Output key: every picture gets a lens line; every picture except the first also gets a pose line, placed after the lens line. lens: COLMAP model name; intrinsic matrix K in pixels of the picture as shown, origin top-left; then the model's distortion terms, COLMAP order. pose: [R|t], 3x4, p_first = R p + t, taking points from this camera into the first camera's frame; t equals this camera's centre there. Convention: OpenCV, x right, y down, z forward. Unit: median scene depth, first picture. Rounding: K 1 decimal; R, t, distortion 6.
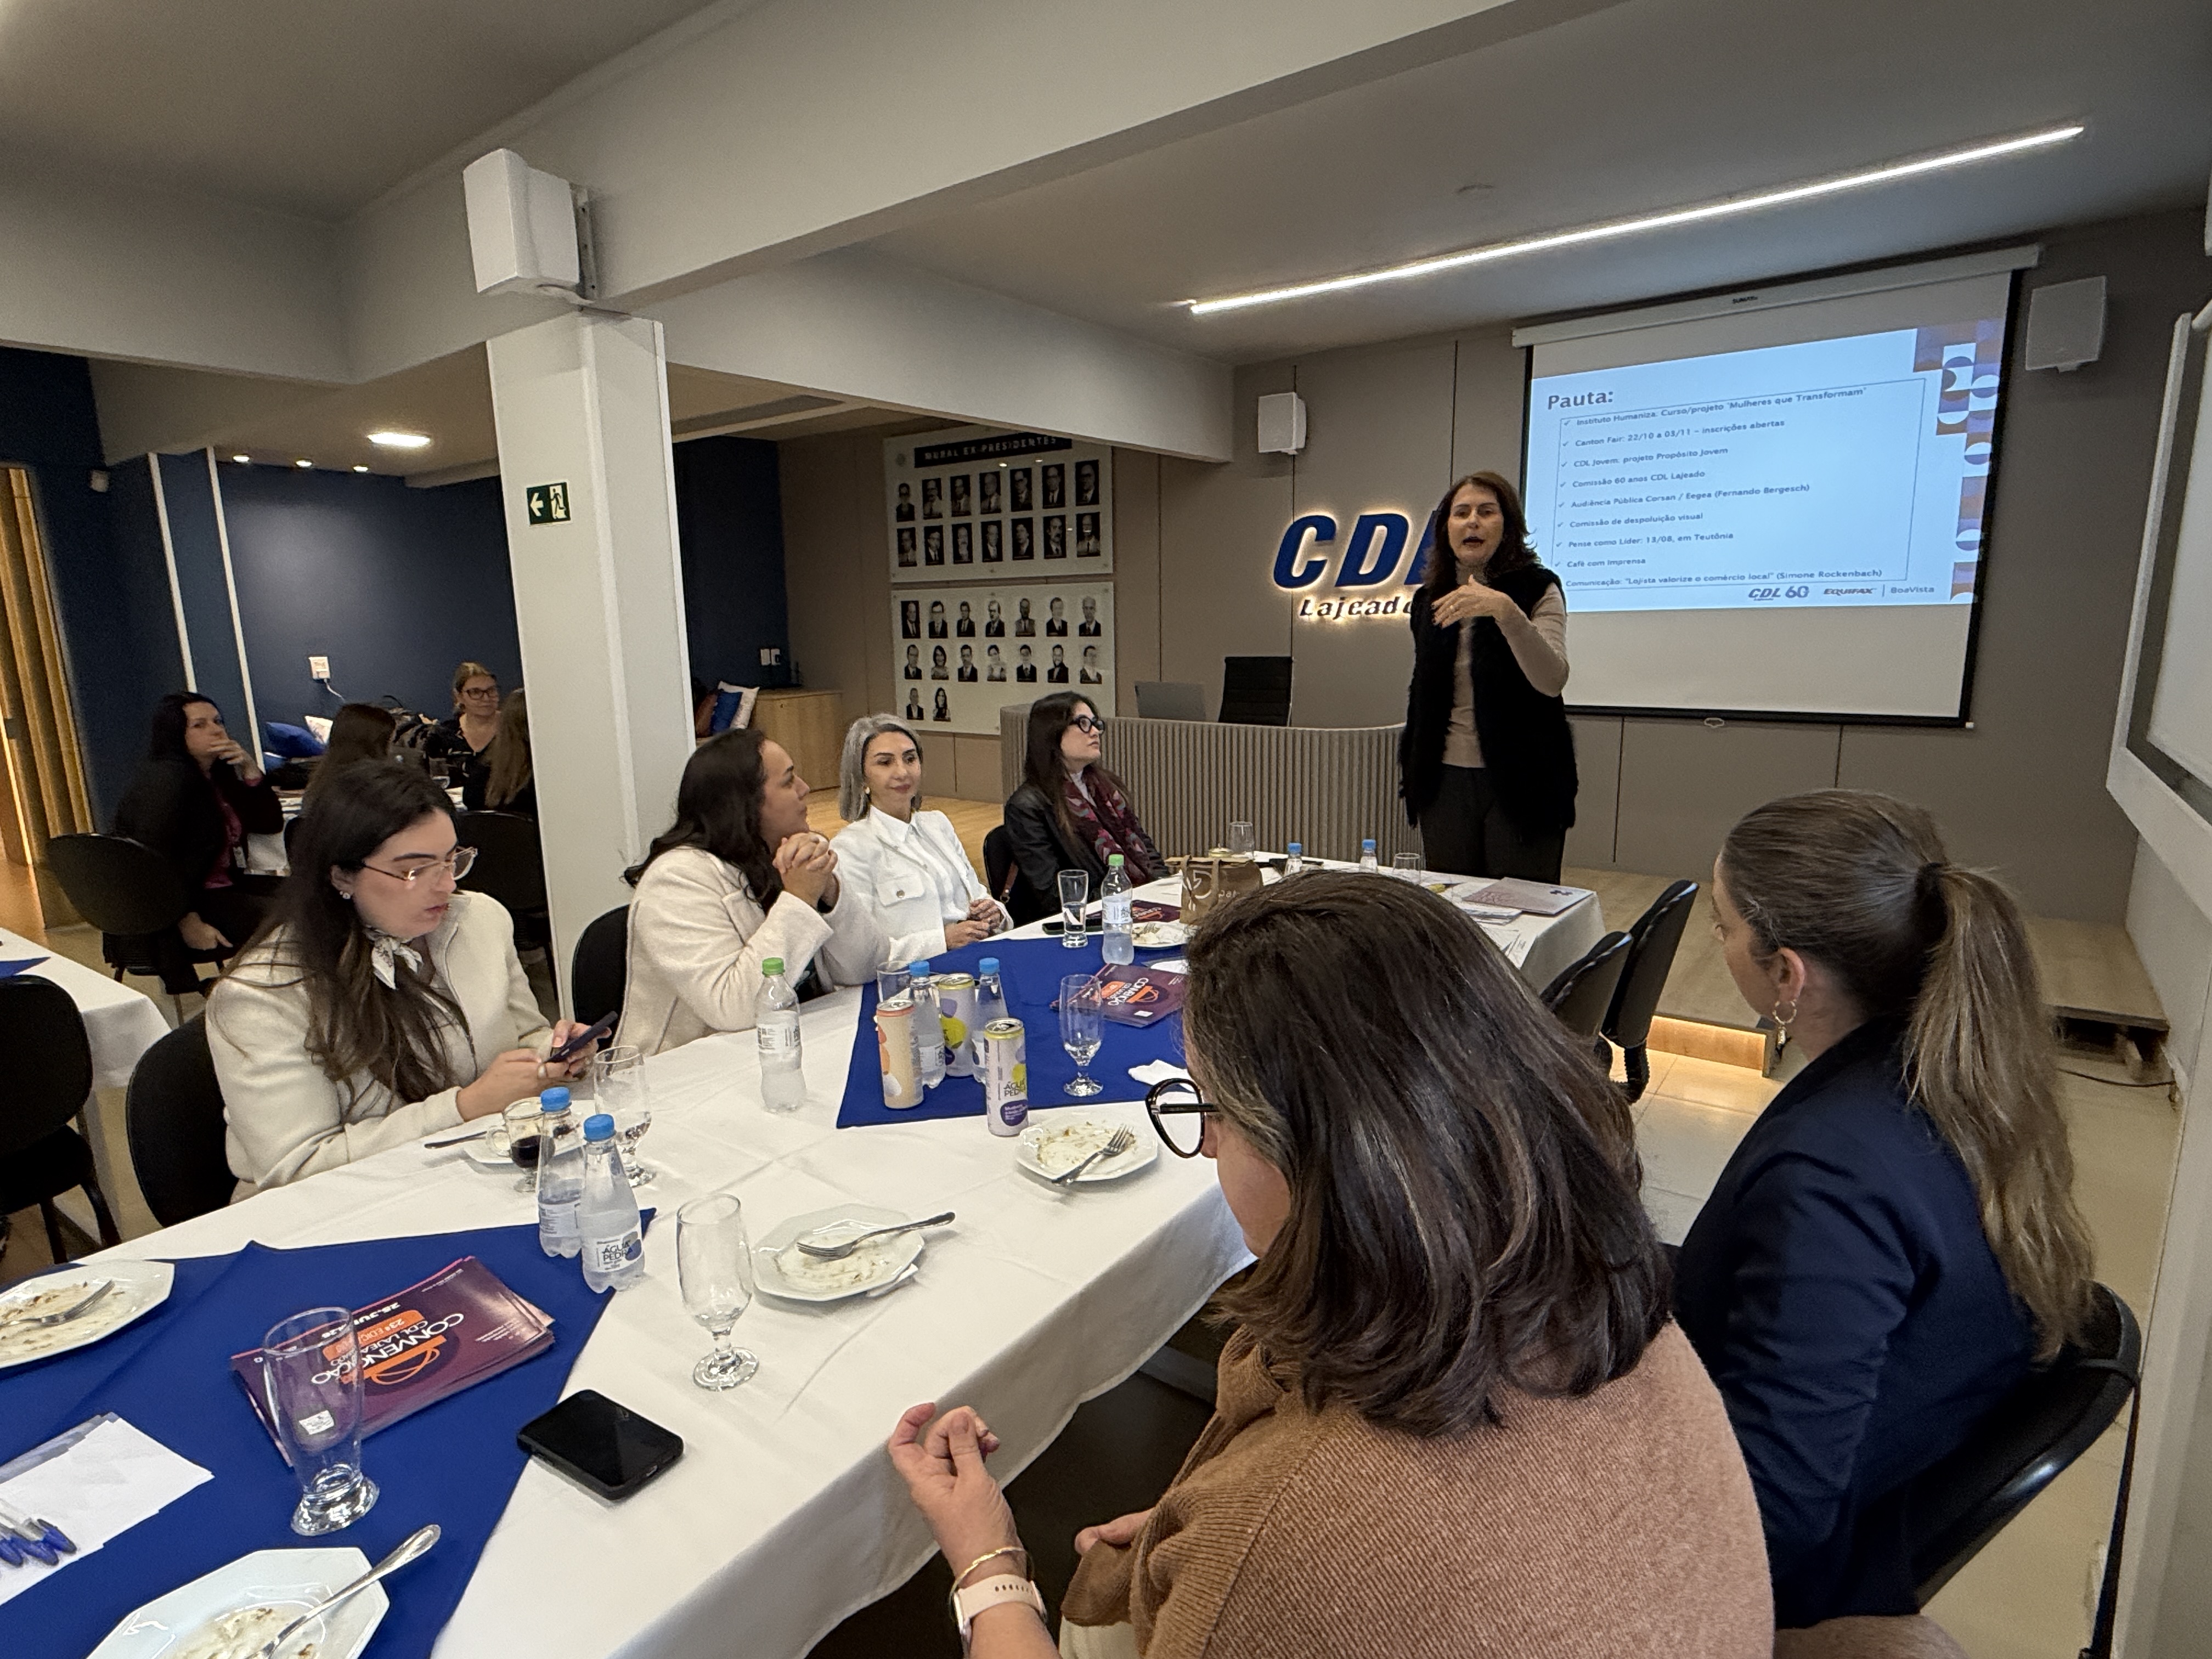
lens RADIAL K [[1148.3, 0, 1109.6], [0, 1148.3, 830.0], [0, 0, 1]] dist [0.001531, 0.001173]
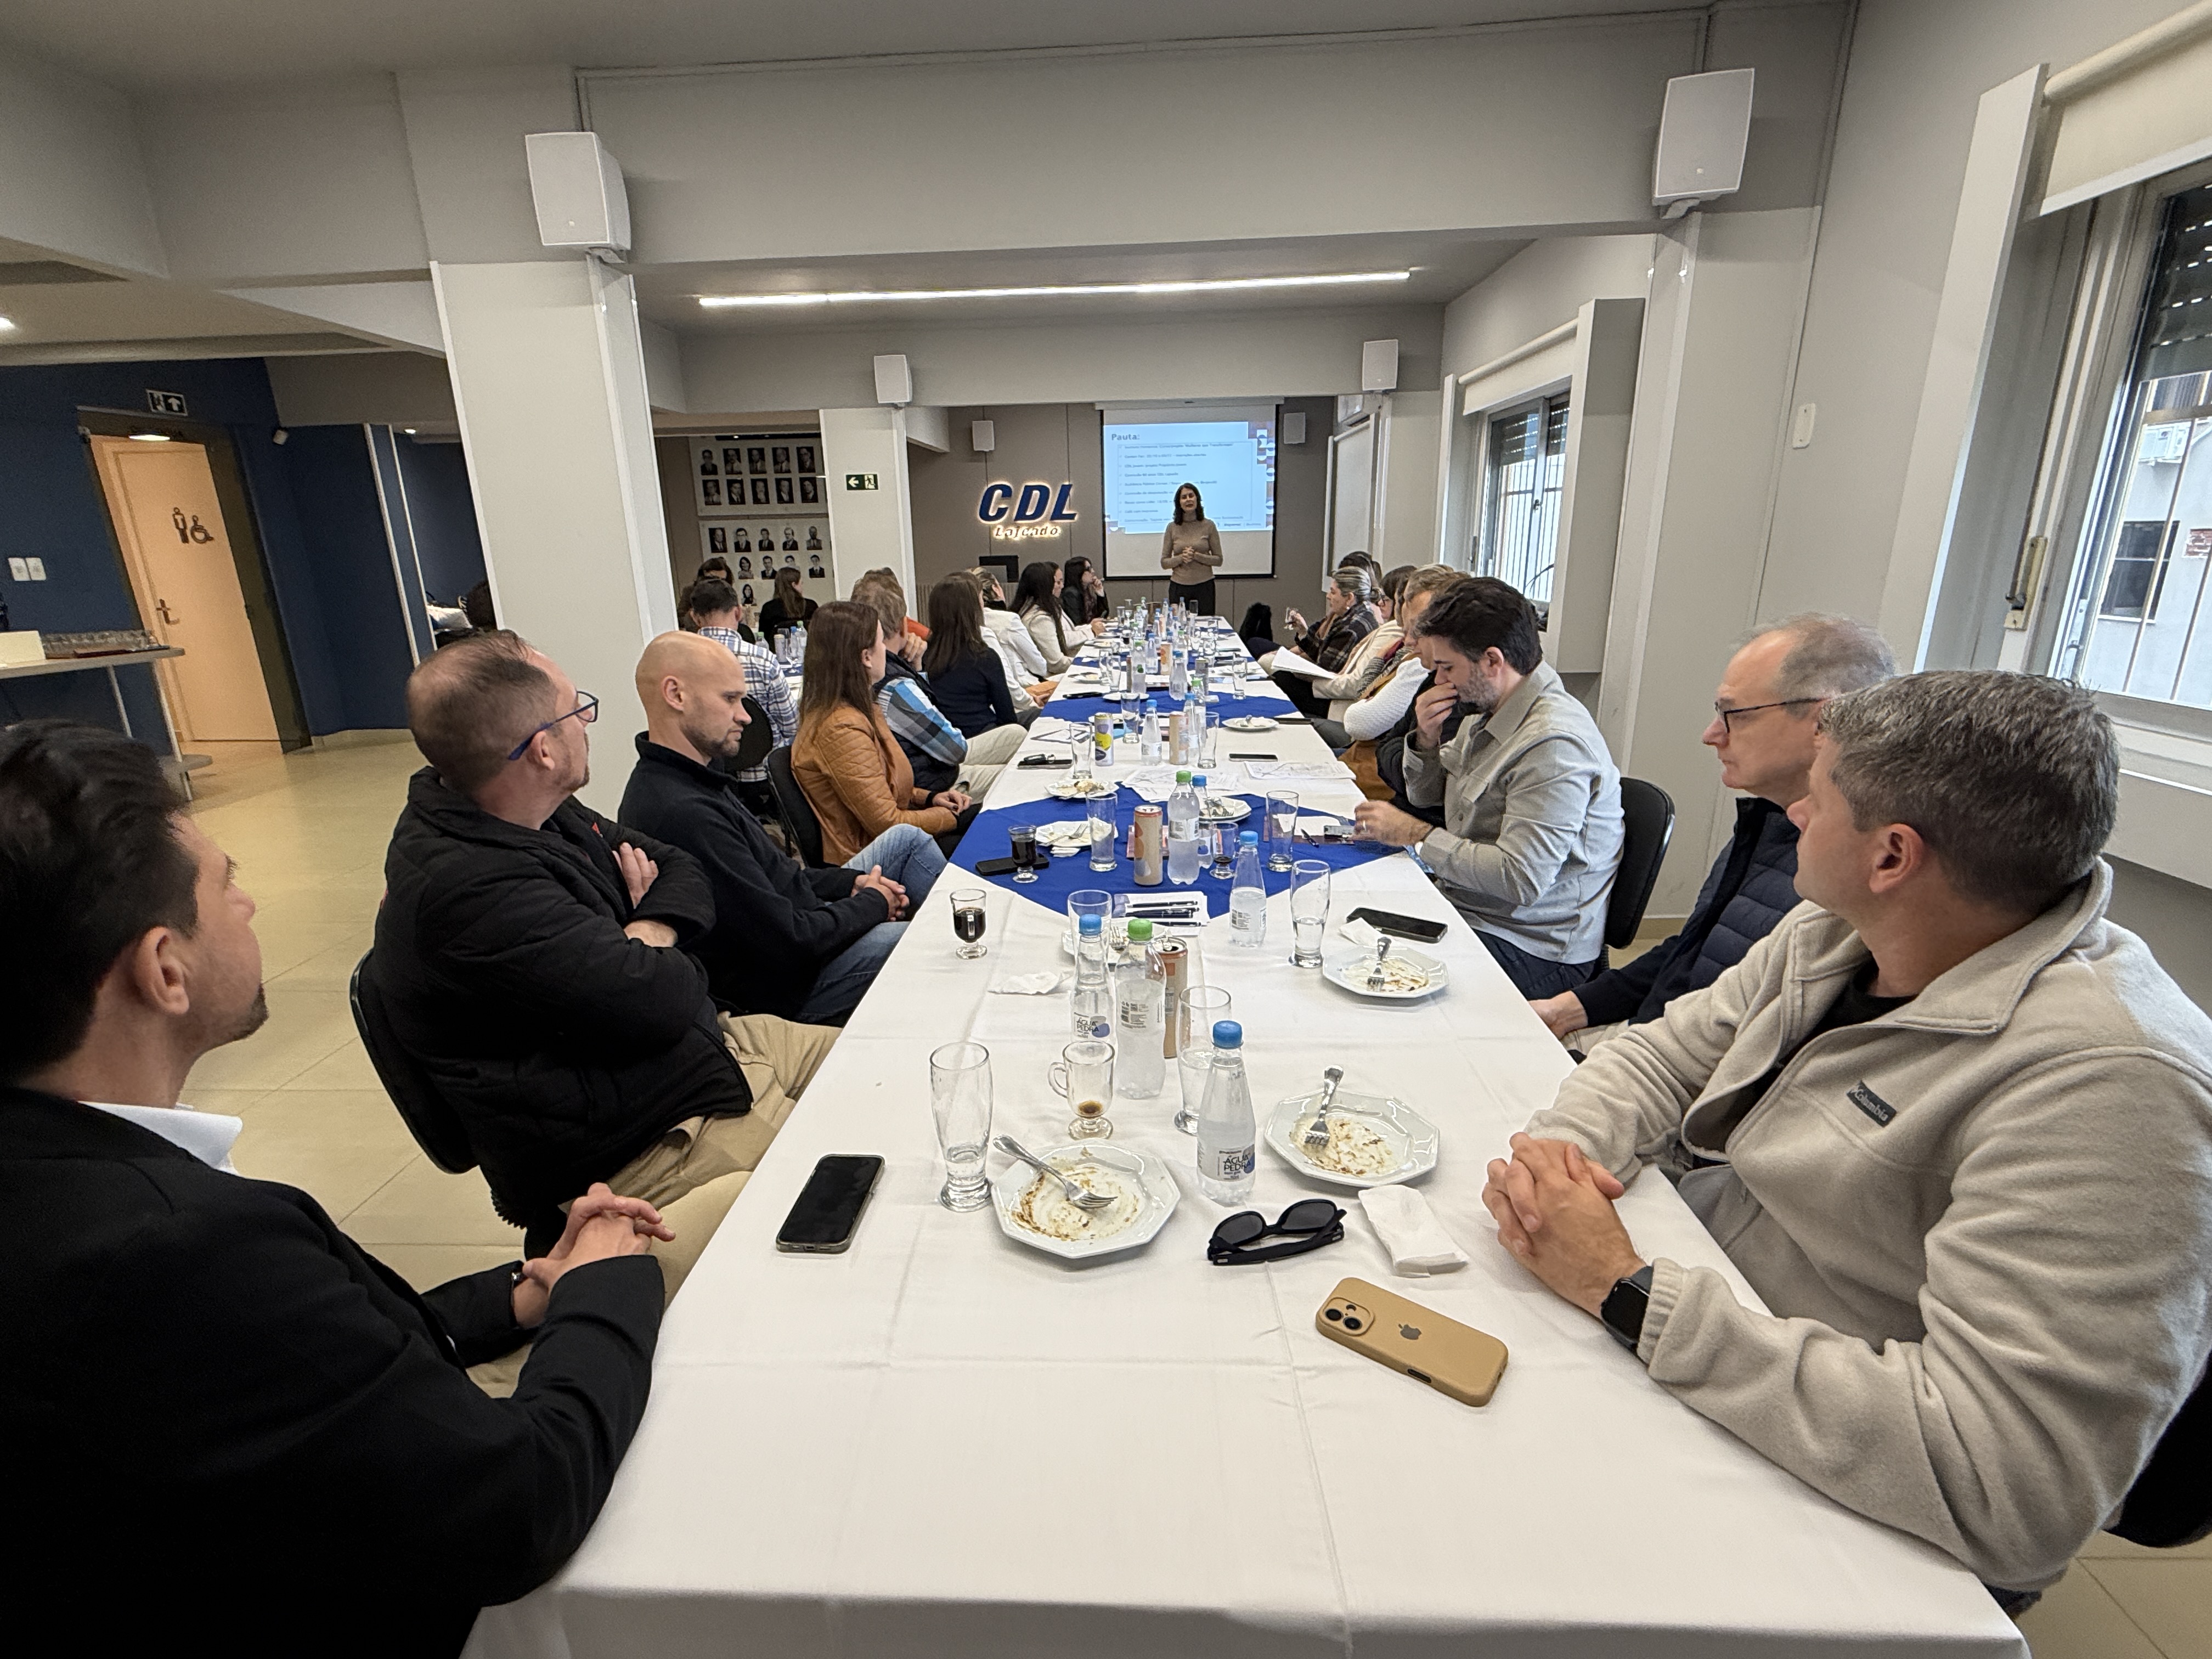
lens RADIAL K [[1017.2, 0, 1103.7], [0, 1017.2, 835.7], [0, 0, 1]] dist [-0.001244, -0.000209]
pose [[0.834108, -0.153720, 0.529749, -0.576509], [0.106385, 0.987185, 0.118949, 0.111921], [-0.541245, -0.042859, 0.839772, -0.493048]]
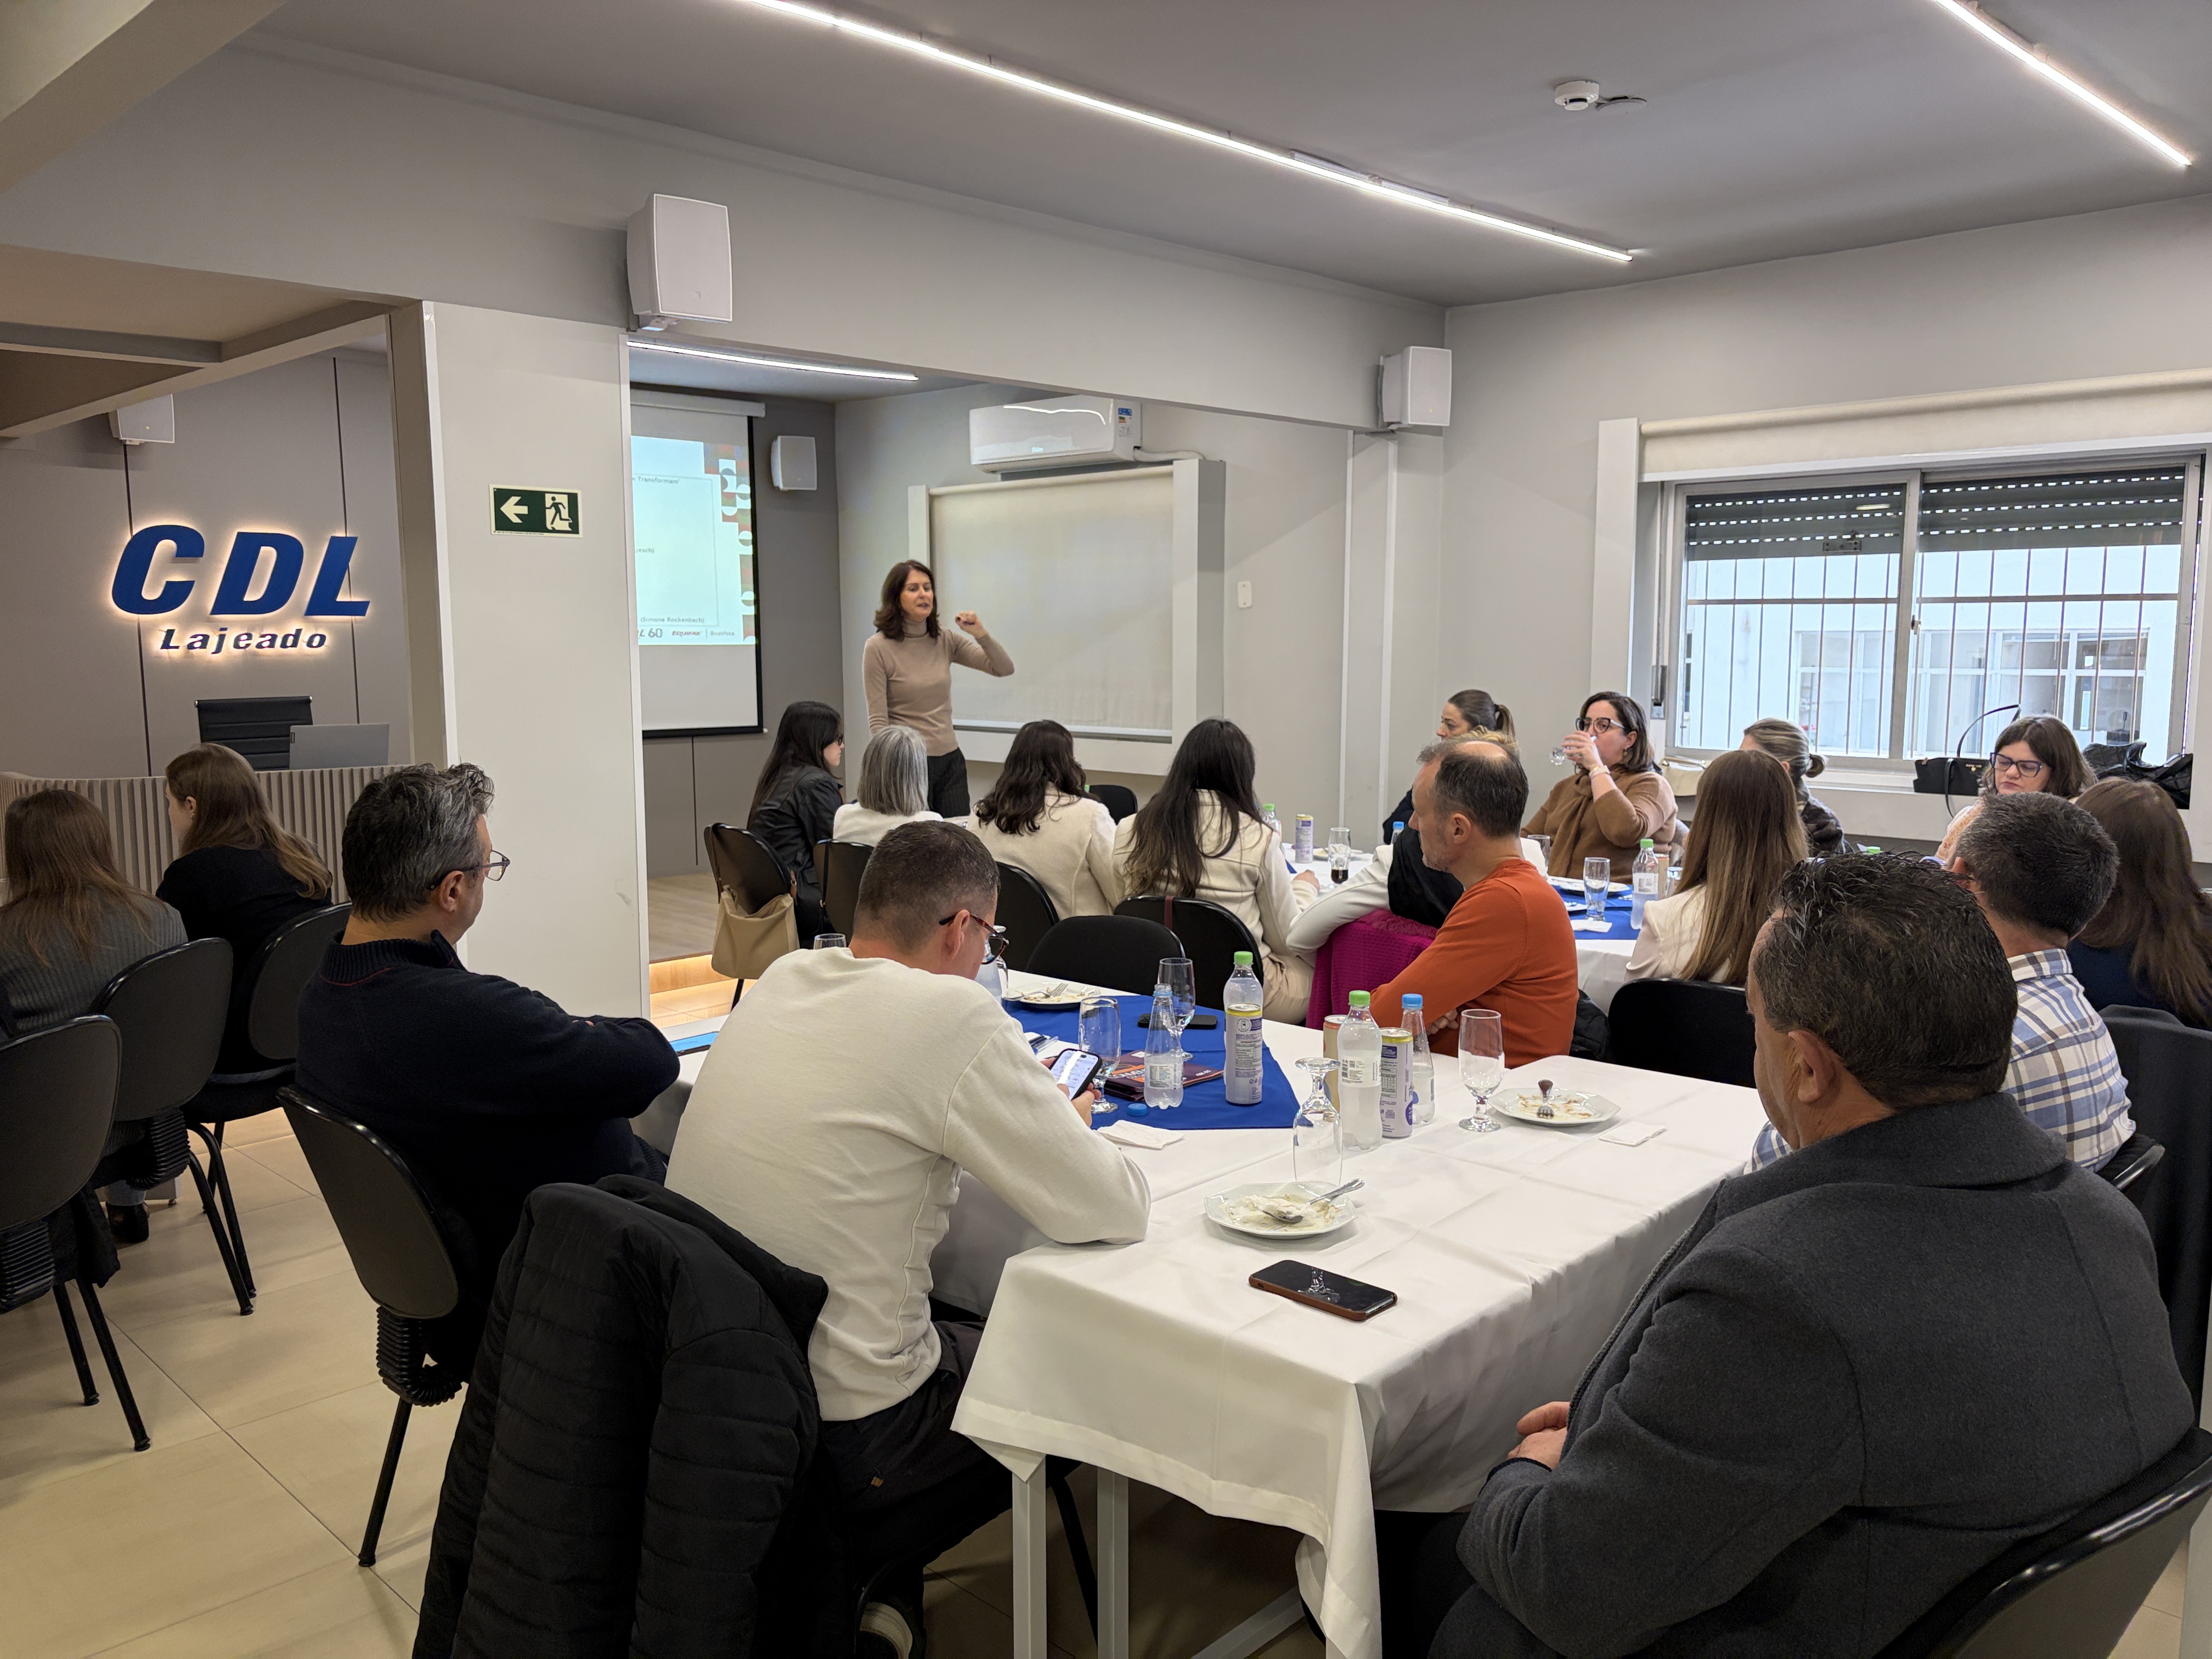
lens RADIAL K [[1698.2, 0, 1100.0], [0, 1698.2, 834.2], [0, 0, 1]] dist [0.032067, -0.020432]
pose [[0.156103, -0.098114, 0.982856, -0.757341], [0.184493, 0.980439, 0.068570, -0.021615], [-0.970358, 0.170626, 0.171151, 0.172238]]
